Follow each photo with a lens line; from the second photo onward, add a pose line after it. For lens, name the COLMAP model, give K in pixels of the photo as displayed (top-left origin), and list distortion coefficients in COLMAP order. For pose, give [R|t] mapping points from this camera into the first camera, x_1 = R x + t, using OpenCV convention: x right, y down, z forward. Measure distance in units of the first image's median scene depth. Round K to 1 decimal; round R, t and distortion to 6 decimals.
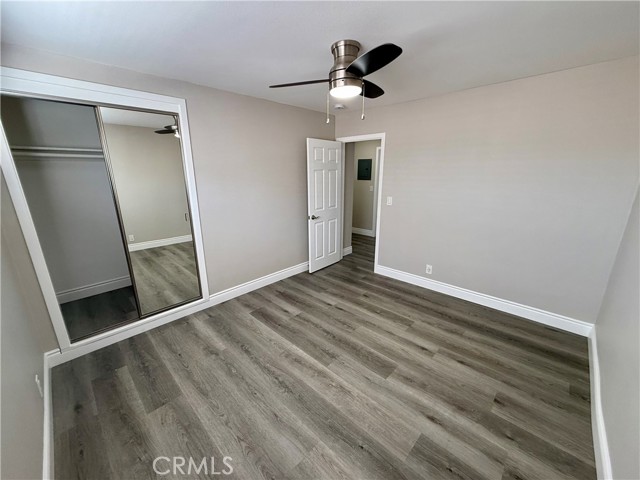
lens RADIAL K [[256.4, 0, 320.5], [0, 256.4, 240.9], [0, 0, 1]] dist [0.001622, 0.000080]
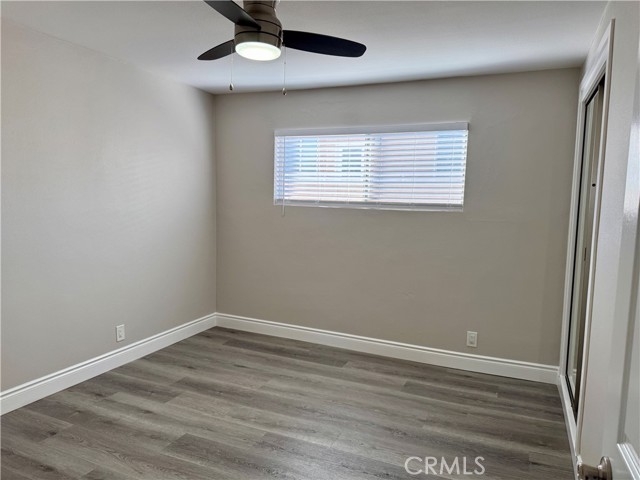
lens RADIAL K [[455.0, 0, 320.4], [0, 455.0, 240.1], [0, 0, 1]] dist [-0.003983, -0.000624]
pose [[-0.940869, 0.014494, -0.338461, 0.358042], [-0.107911, 0.934220, 0.339983, -0.536651], [0.321125, 0.356404, -0.877414, 2.293231]]
